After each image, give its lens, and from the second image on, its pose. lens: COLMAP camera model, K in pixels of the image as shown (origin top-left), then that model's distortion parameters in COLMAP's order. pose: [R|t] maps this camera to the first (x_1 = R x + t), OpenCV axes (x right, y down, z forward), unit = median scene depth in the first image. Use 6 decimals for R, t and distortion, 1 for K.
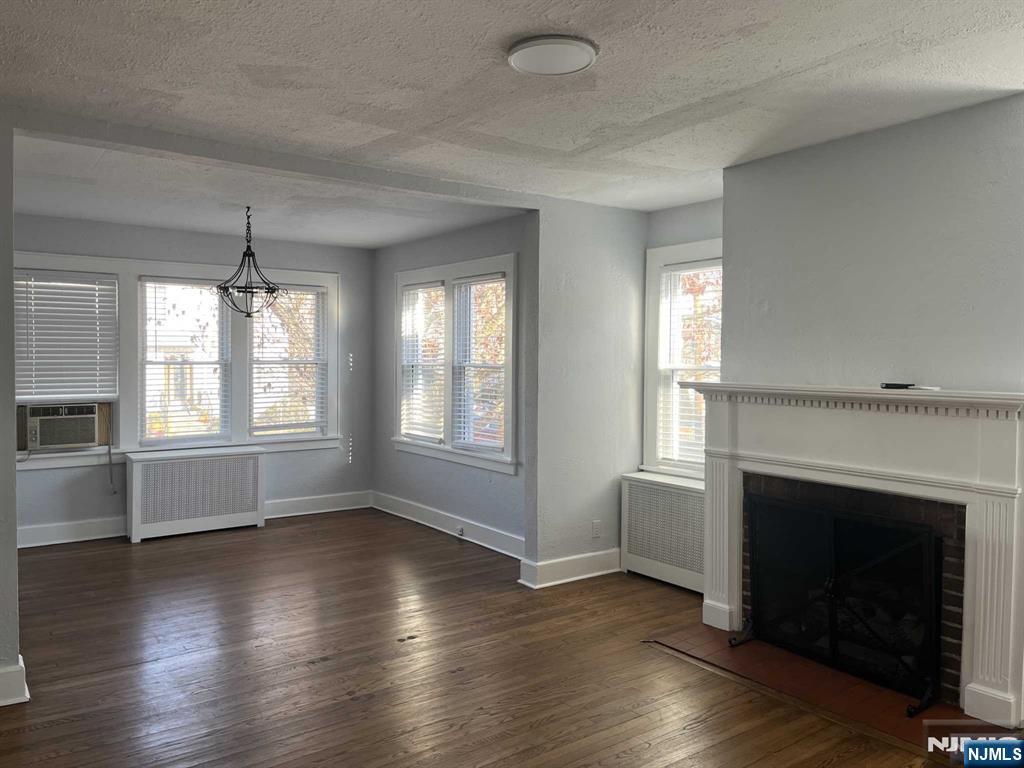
lens RADIAL K [[772.9, 0, 503.4], [0, 772.9, 382.6], [0, 0, 1]] dist [0.064615, -0.071519]
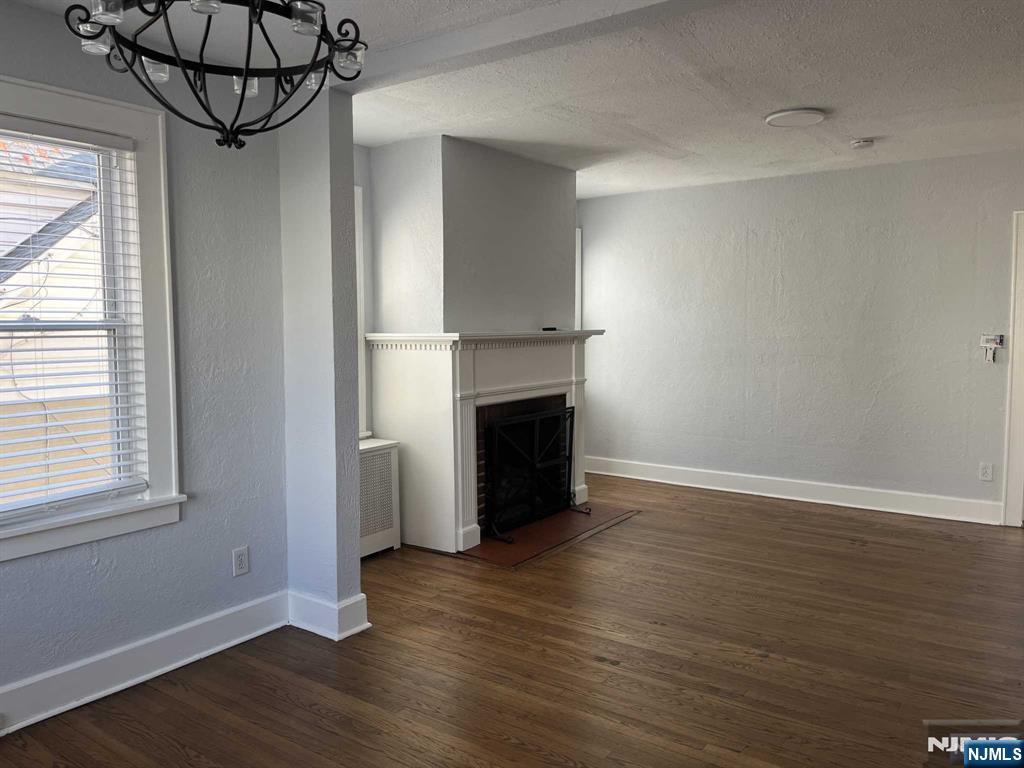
lens RADIAL K [[772.9, 0, 514.1], [0, 772.9, 379.2], [0, 0, 1]] dist [0.064615, -0.071519]
pose [[-0.330832, -0.074930, 0.940710, -0.534595], [0.034625, 0.995208, 0.091448, -0.022196], [-0.943054, 0.062827, -0.326652, 0.868578]]
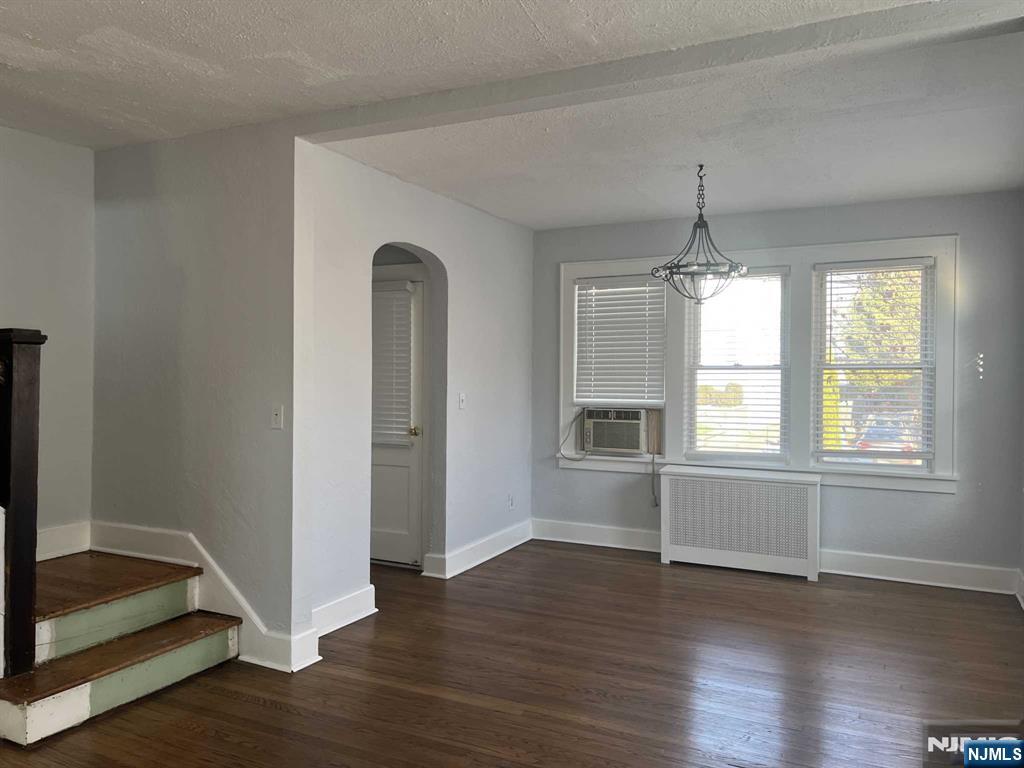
lens RADIAL K [[772.9, 0, 503.7], [0, 772.9, 380.8], [0, 0, 1]] dist [0.064615, -0.071519]
pose [[0.464621, 0.004338, -0.885499, 0.245882], [-0.031745, 0.999427, -0.011761, 0.008220], [0.884941, 0.033575, 0.464492, 0.402939]]
